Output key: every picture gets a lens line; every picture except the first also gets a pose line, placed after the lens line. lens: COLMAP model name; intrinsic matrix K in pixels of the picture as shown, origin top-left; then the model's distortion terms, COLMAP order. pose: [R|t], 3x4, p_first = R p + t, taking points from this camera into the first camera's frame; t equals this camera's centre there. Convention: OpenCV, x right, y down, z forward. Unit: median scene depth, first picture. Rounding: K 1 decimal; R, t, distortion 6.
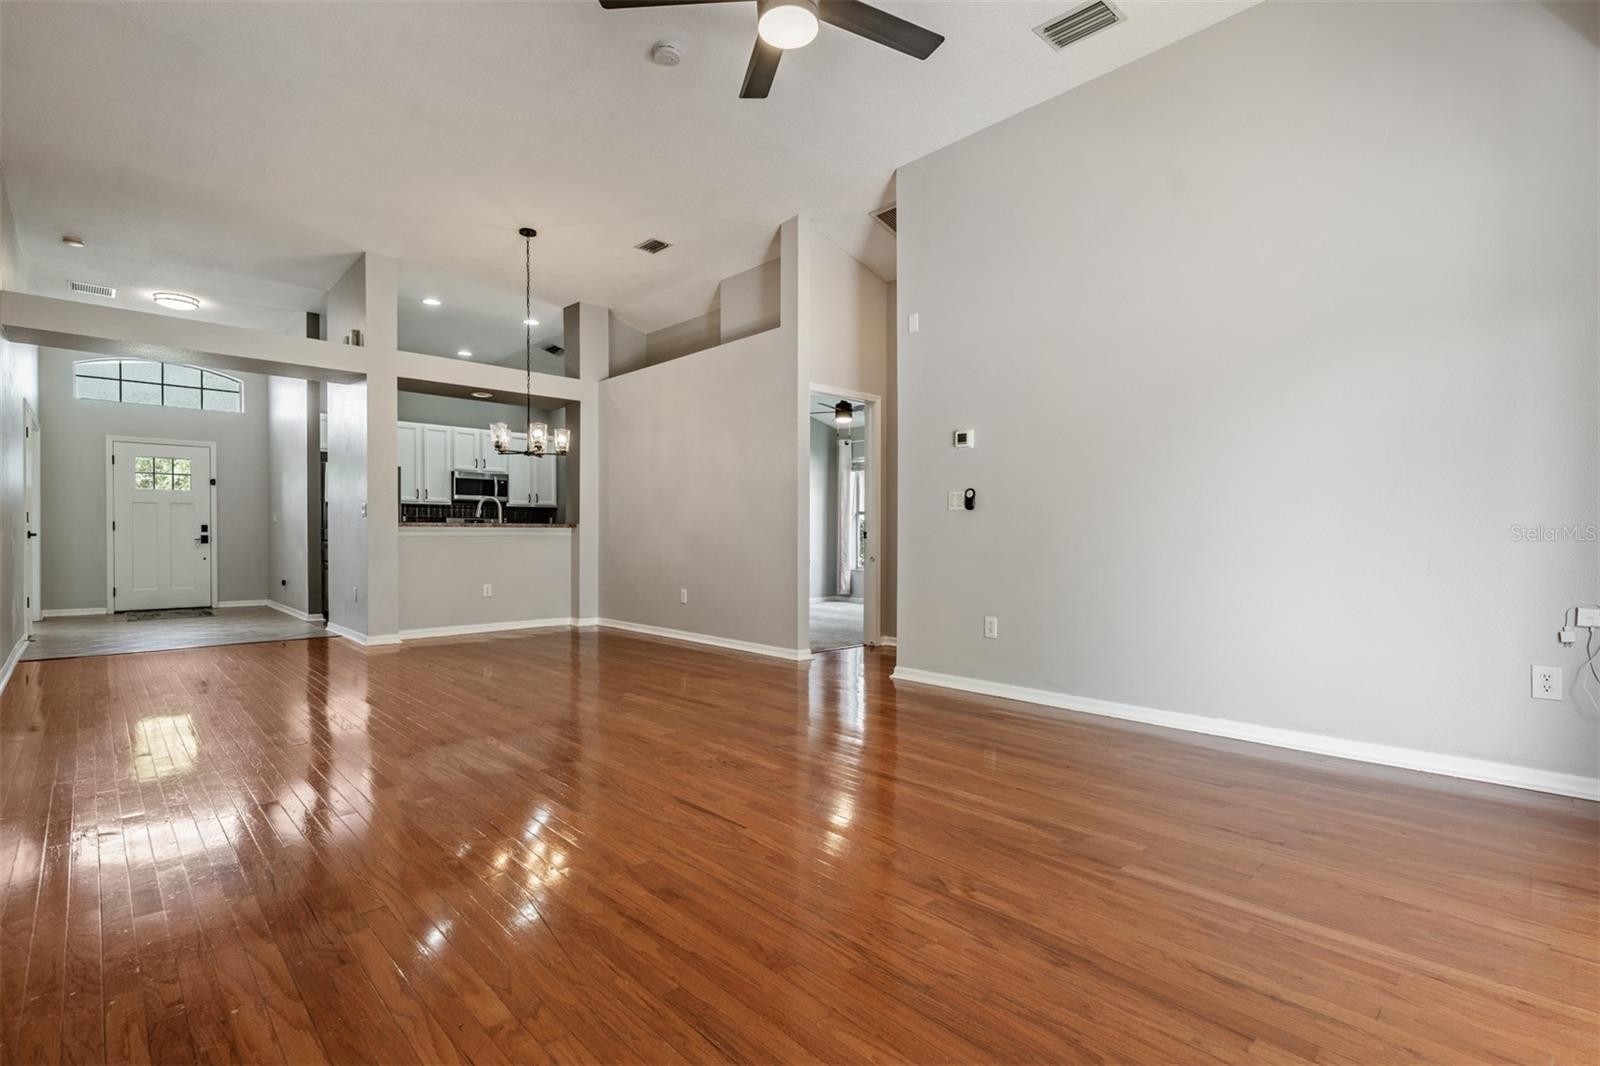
lens RADIAL K [[739.3, 0, 795.1], [0, 739.3, 539.5], [0, 0, 1]] dist [-0.000824, -0.000399]
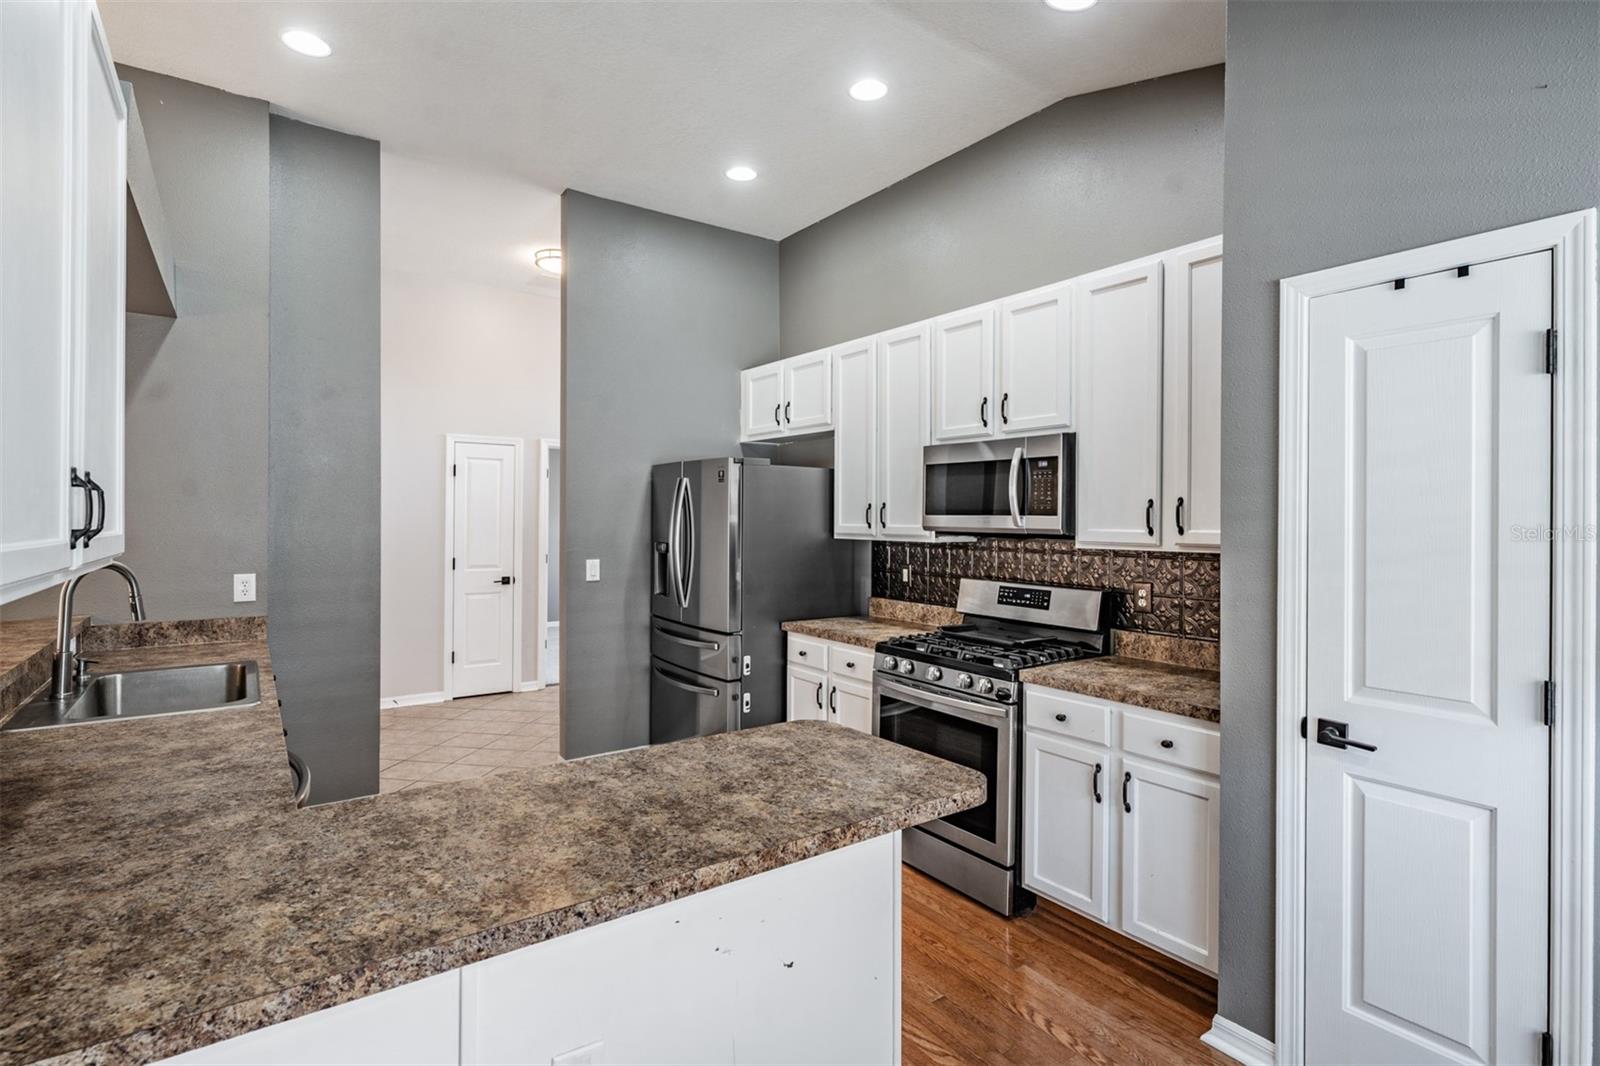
lens RADIAL K [[764.2, 0, 800.5], [0, 764.2, 512.9], [0, 0, 1]] dist [-0.000460, -0.000291]
pose [[-0.130257, -0.000819, -0.991480, -0.121710], [-0.012821, 0.999917, 0.000858, -0.072890], [0.991397, 0.012823, -0.130257, 1.176752]]
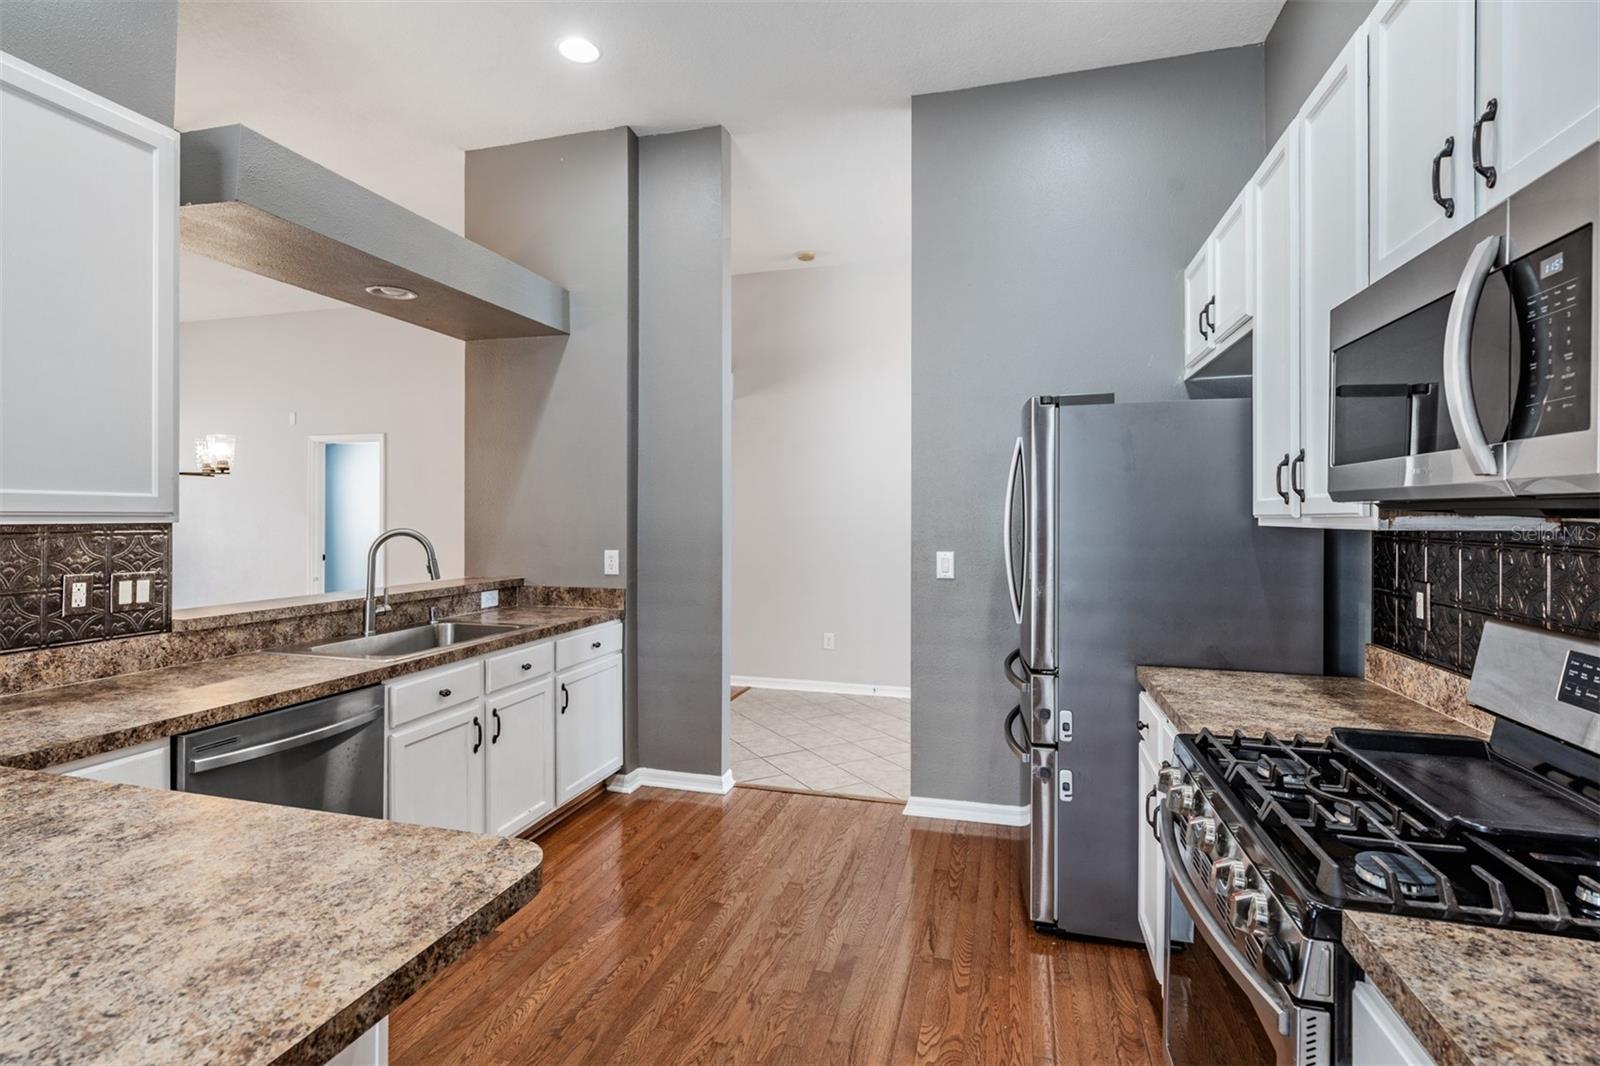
lens RADIAL K [[764.2, 0, 800.5], [0, 764.2, 512.9], [0, 0, 1]] dist [-0.000460, -0.000291]
pose [[-0.855562, 0.001822, -0.517698, -0.341902], [-0.001997, 0.999975, 0.006820, -0.062074], [0.517697, 0.006869, -0.855536, 1.280557]]
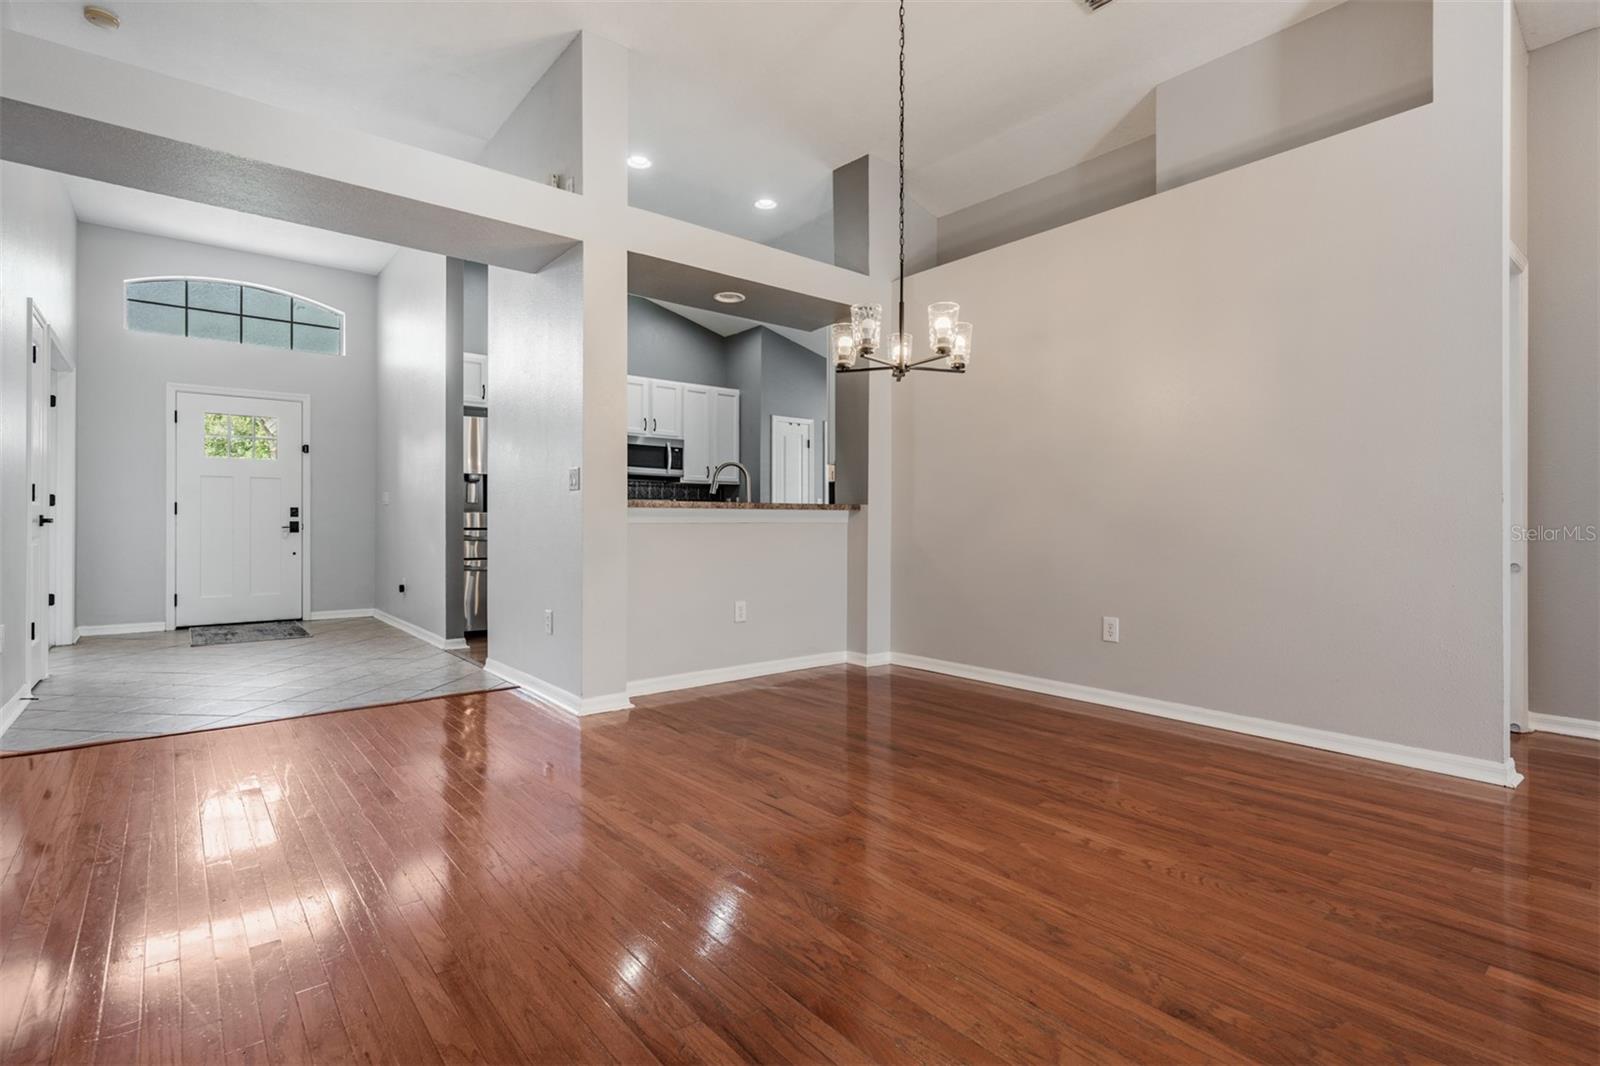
lens RADIAL K [[755.4, 0, 797.0], [0, 755.4, 526.2], [0, 0, 1]] dist [-0.001238, -0.000400]
pose [[0.997771, 0.003472, -0.066643, -0.280925], [-0.003799, 0.999981, -0.004784, 0.000757], [0.066625, 0.005027, 0.997765, 0.319606]]
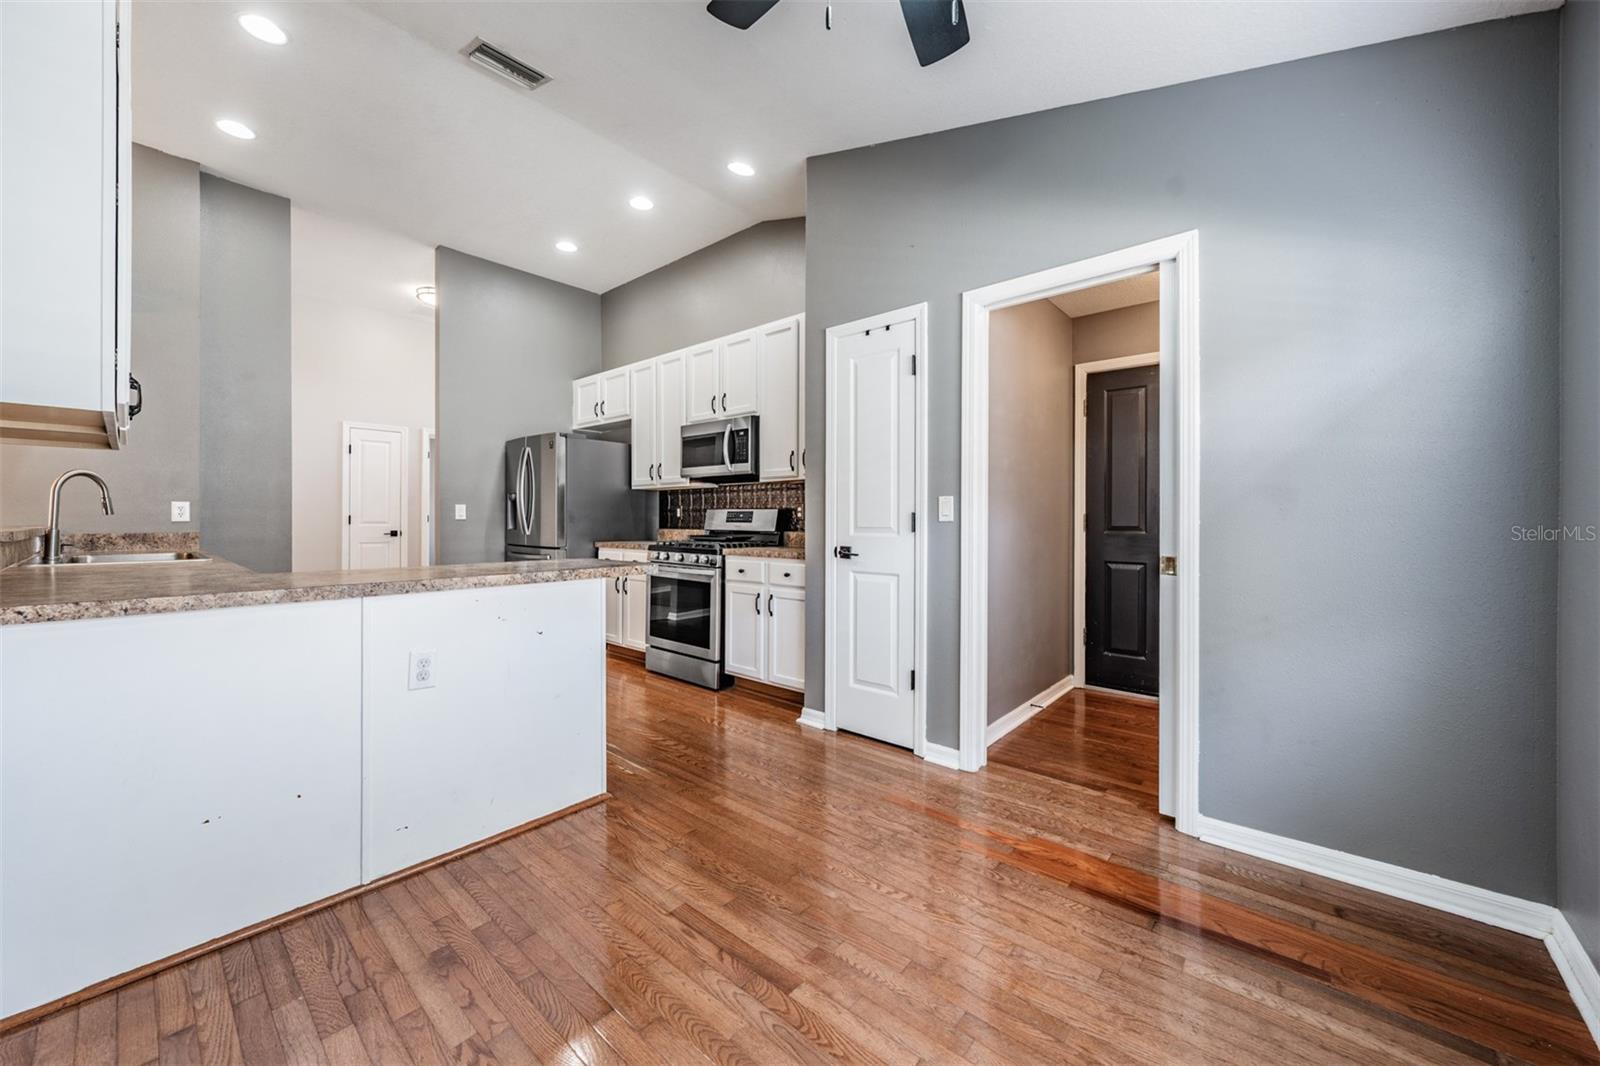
lens RADIAL K [[585.1, 0, 792.6], [0, 585.1, 515.4], [0, 0, 1]] dist [-0.005526, -0.000083]
pose [[0.096337, 0.001303, -0.995348, -0.017446], [-0.009546, 0.999954, 0.000385, -0.031413], [0.995303, 0.009465, 0.096346, 1.238381]]
